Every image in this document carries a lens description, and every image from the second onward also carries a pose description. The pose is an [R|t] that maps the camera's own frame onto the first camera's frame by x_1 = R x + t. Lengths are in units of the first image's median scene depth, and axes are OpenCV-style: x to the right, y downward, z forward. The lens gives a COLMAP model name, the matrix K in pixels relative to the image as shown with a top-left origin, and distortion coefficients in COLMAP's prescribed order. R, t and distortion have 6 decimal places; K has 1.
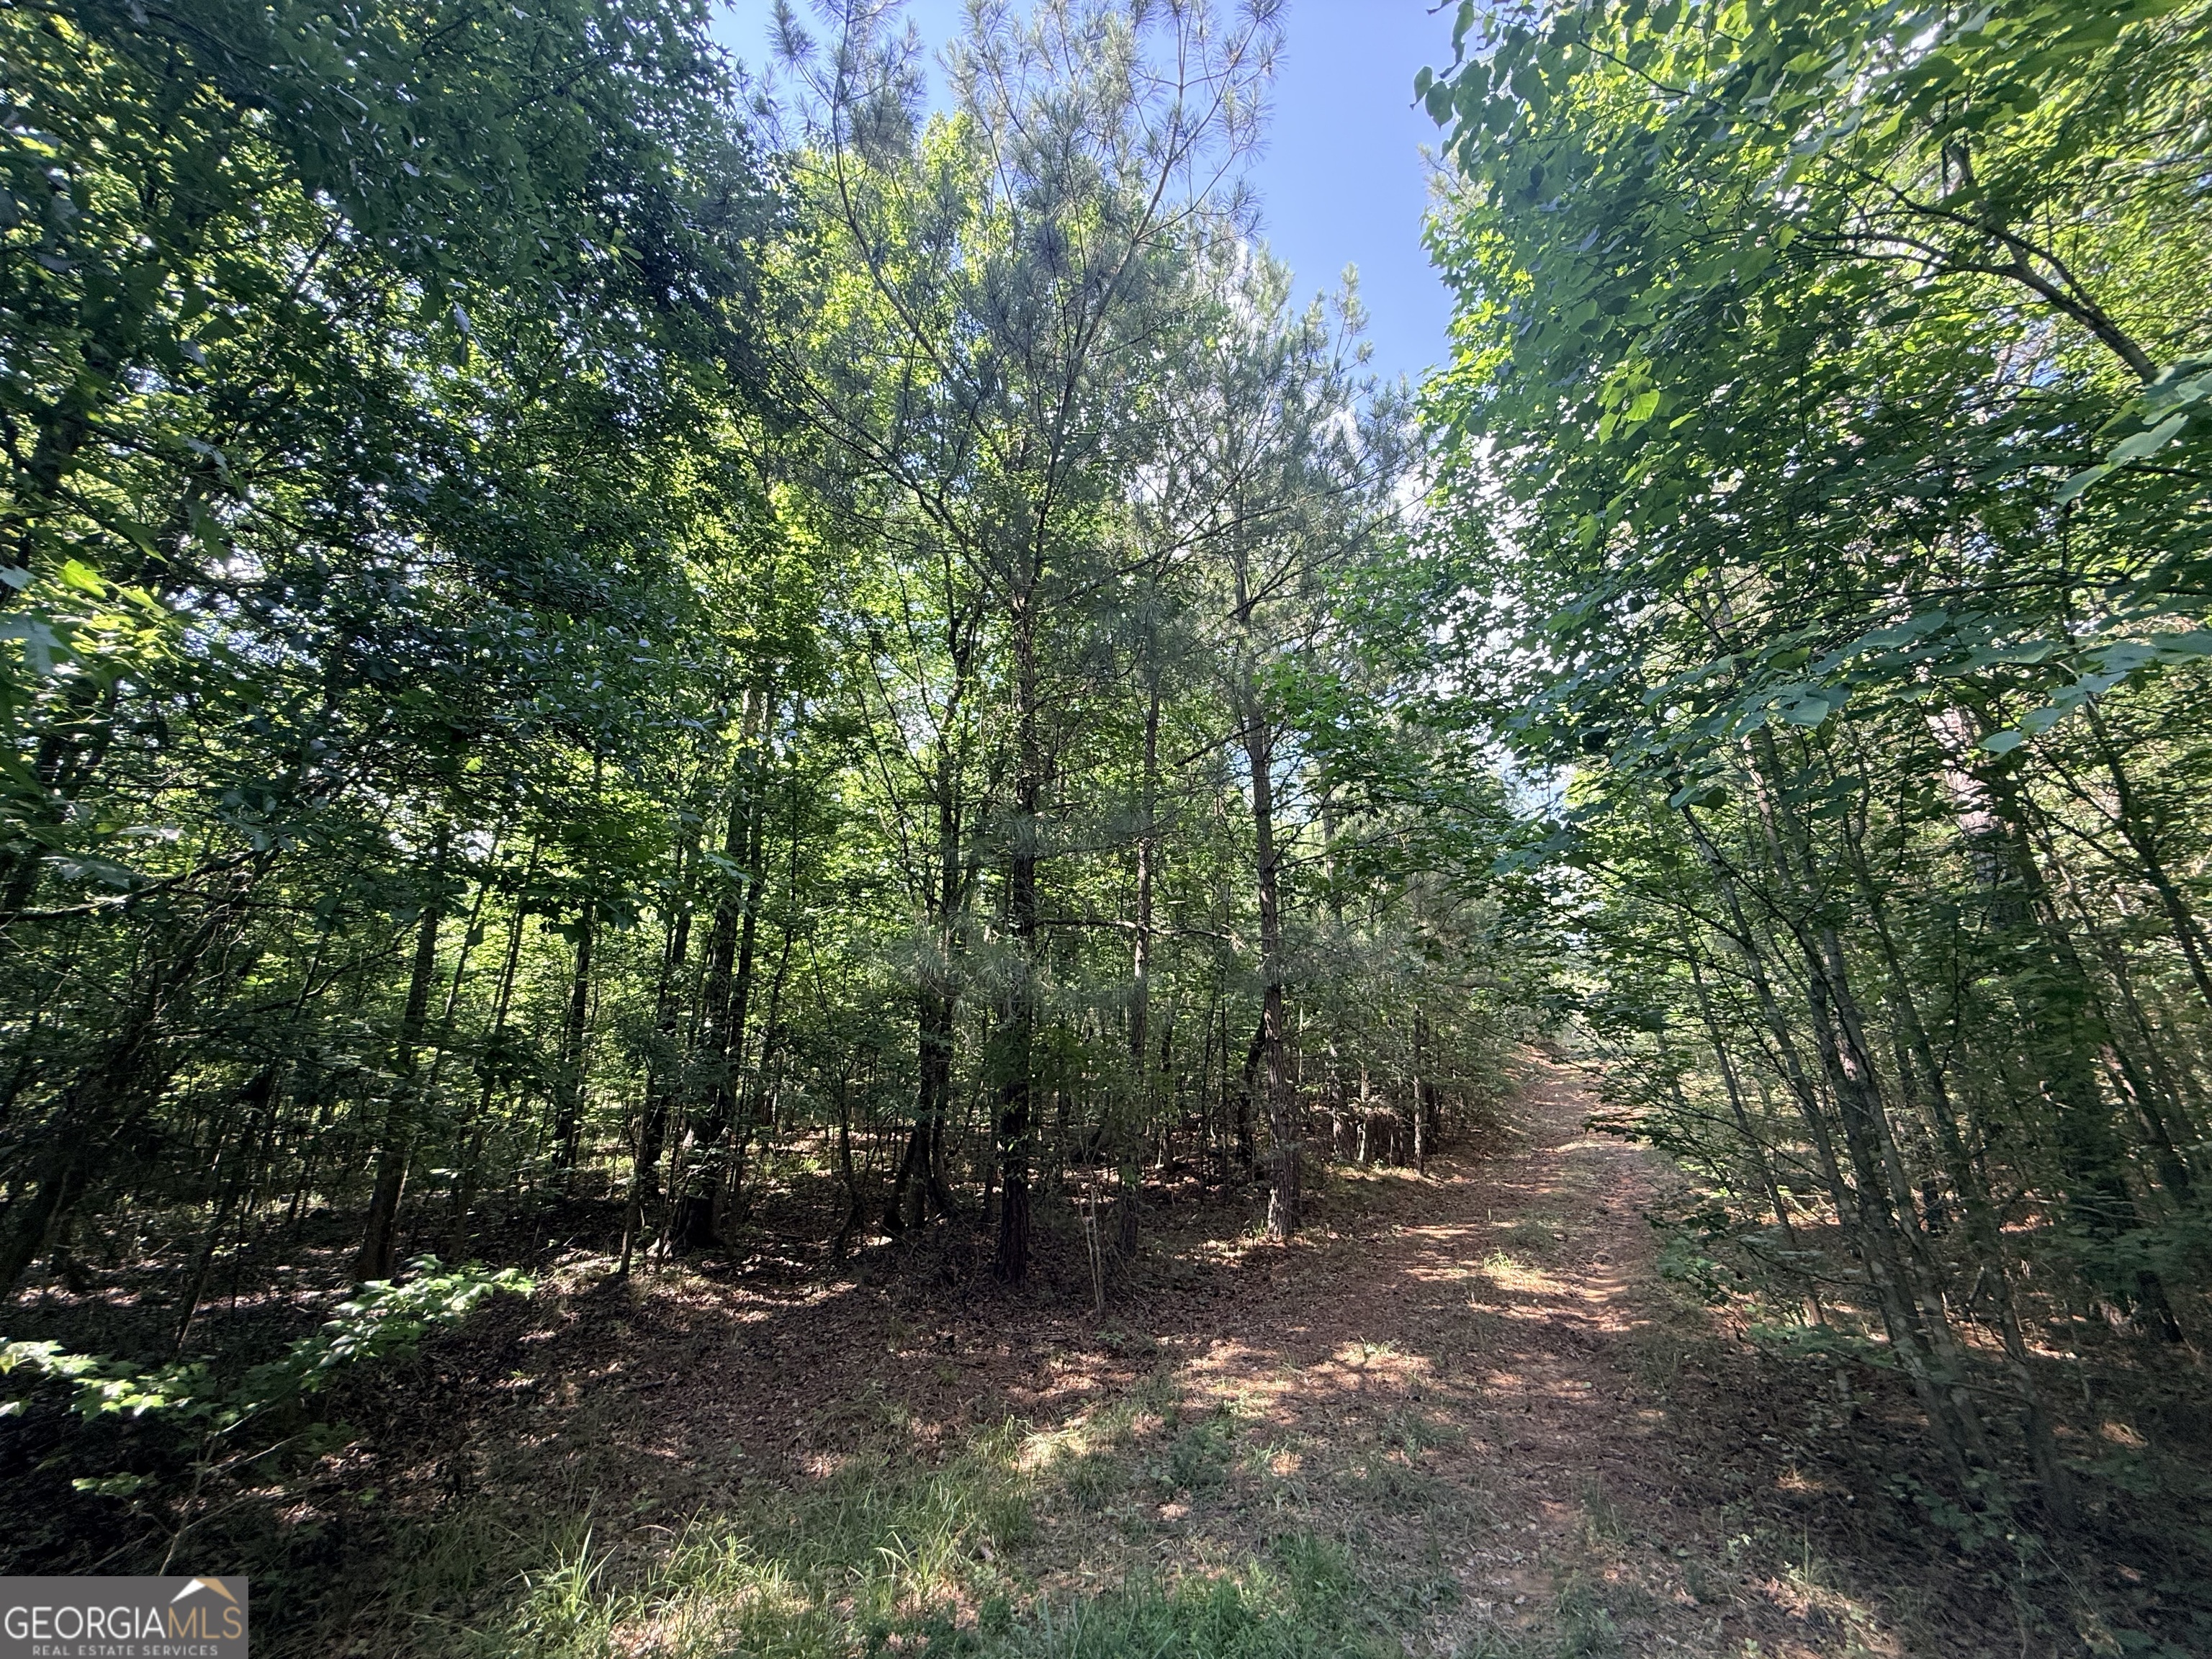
lens RADIAL K [[876.4, 0, 1106.0], [0, 876.4, 829.5], [0, 0, 1]] dist [-0.000887, -0.000327]
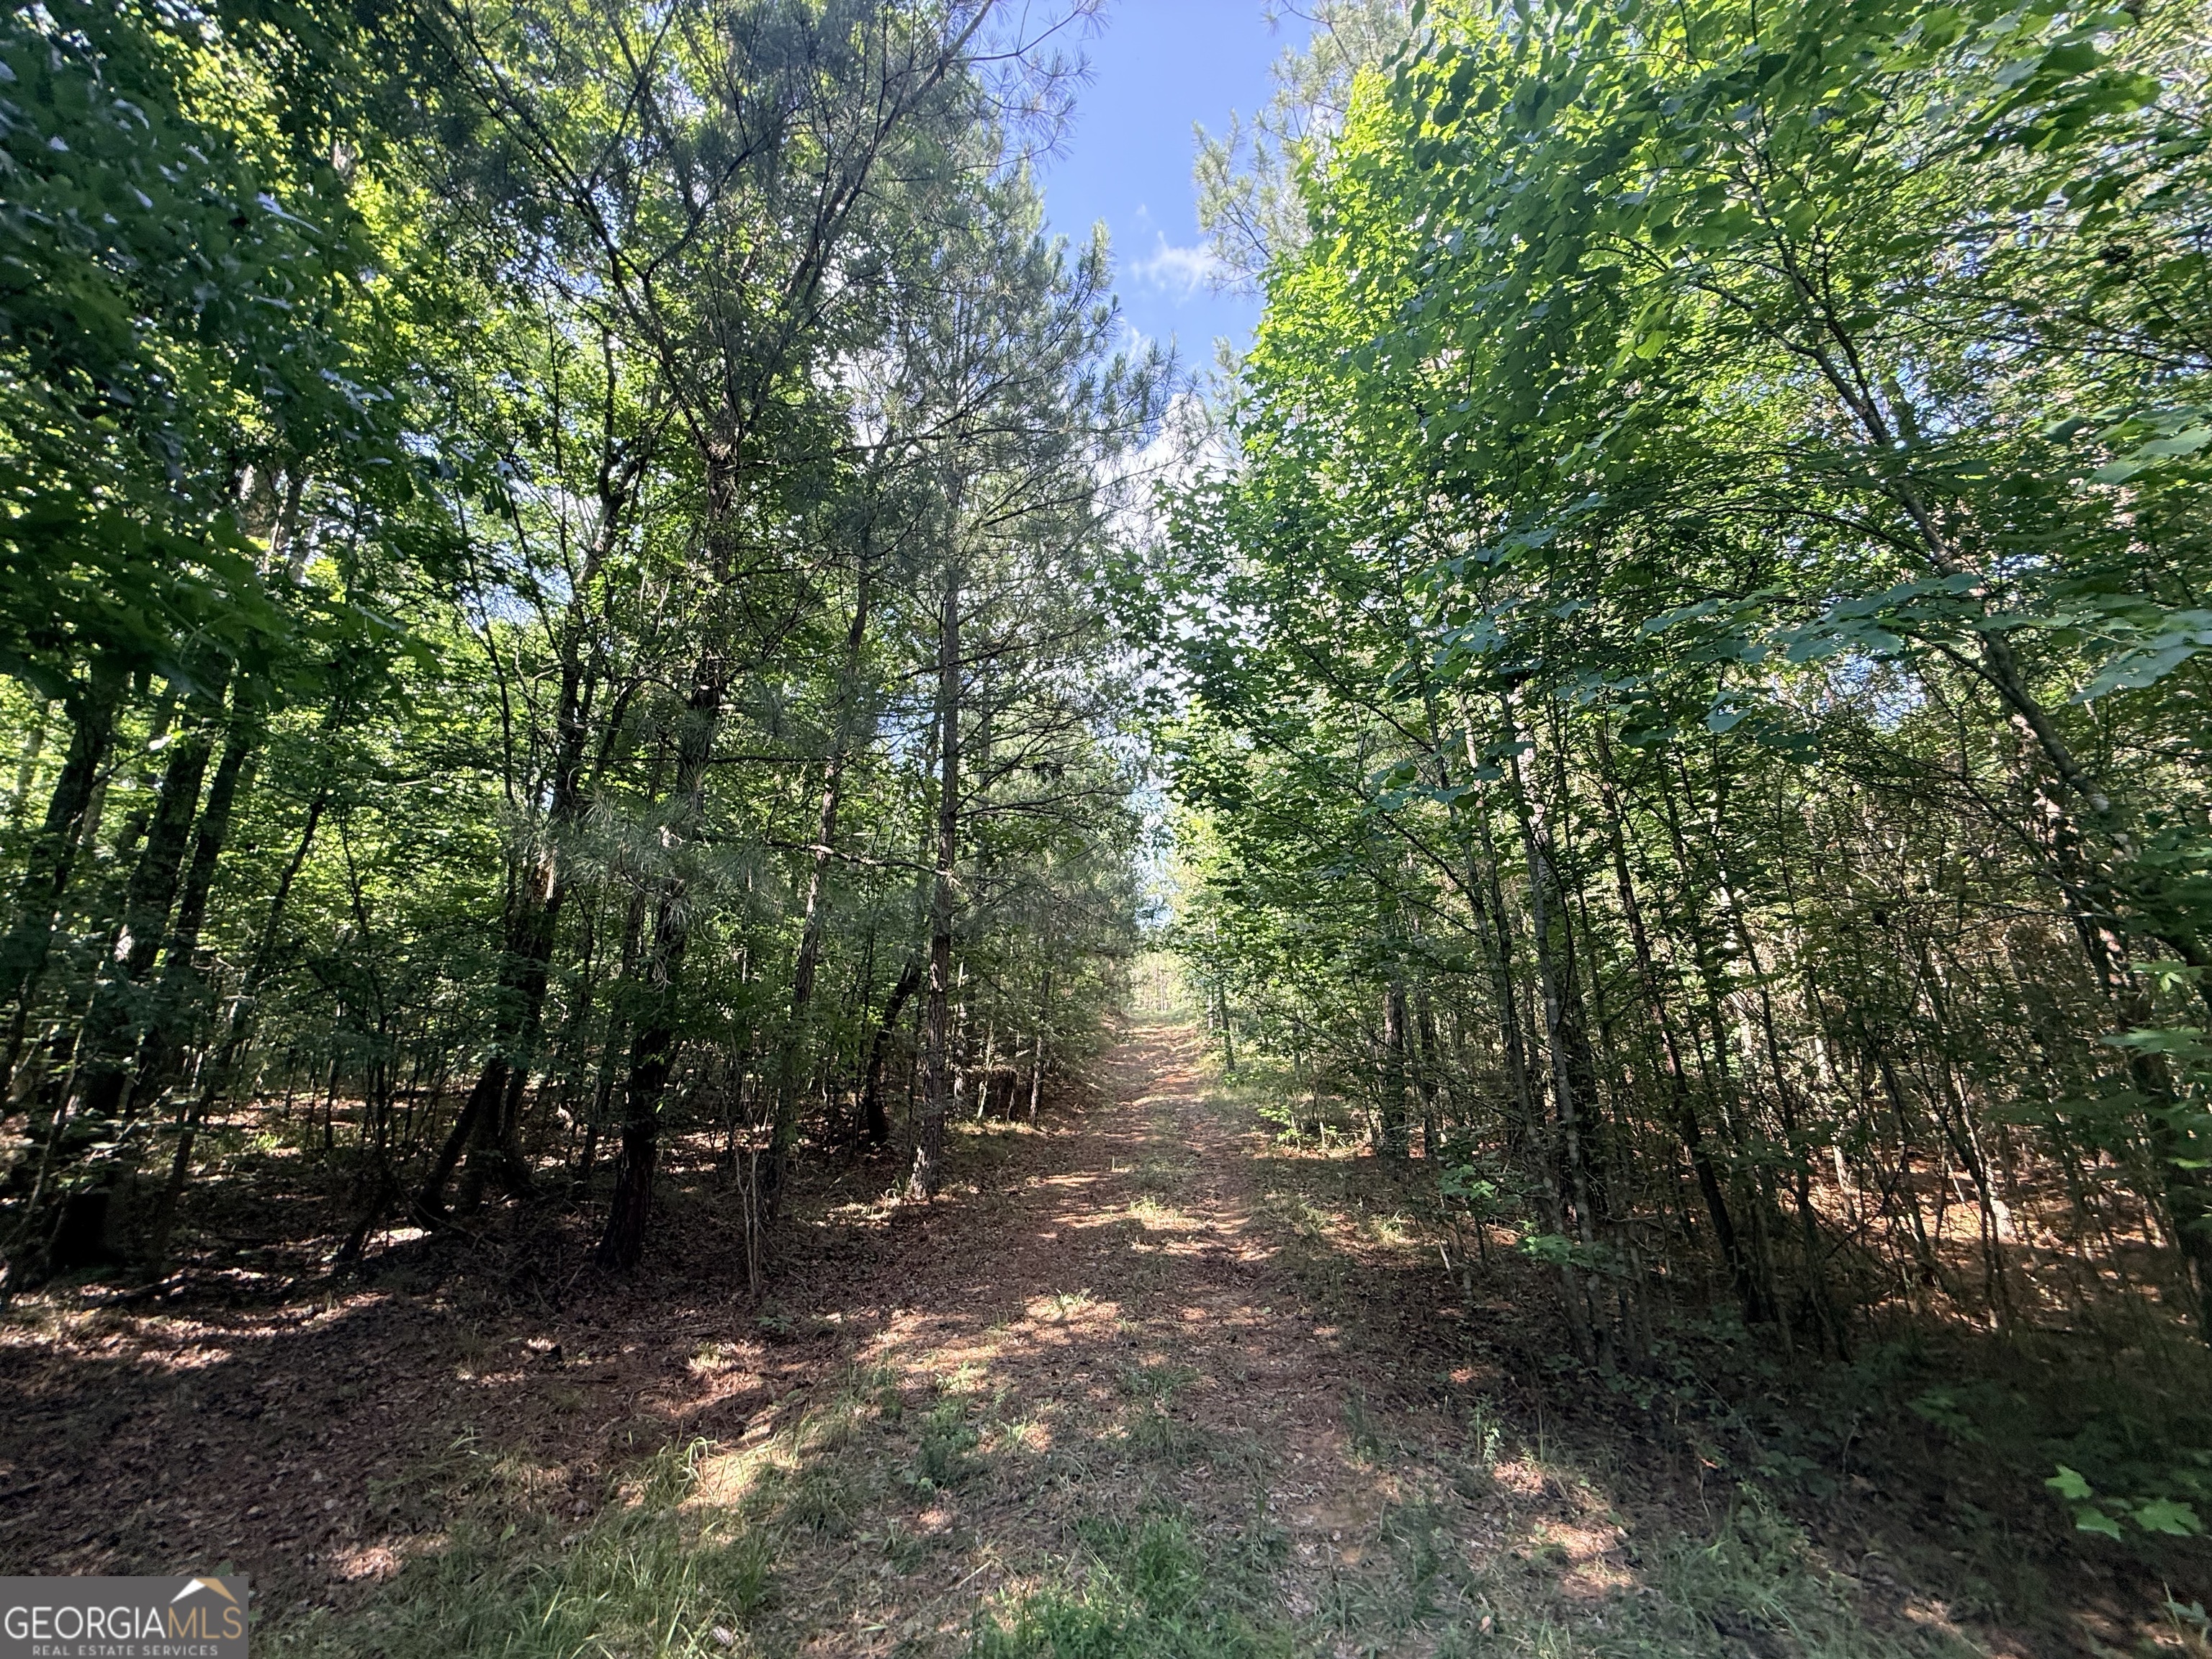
lens RADIAL K [[876.4, 0, 1106.0], [0, 876.4, 829.5], [0, 0, 1]] dist [-0.000887, -0.000327]
pose [[0.897424, 0.112349, 0.426623, -0.088450], [-0.129227, 0.991557, 0.010715, 0.039554], [-0.421818, -0.064747, 0.904366, 0.091148]]
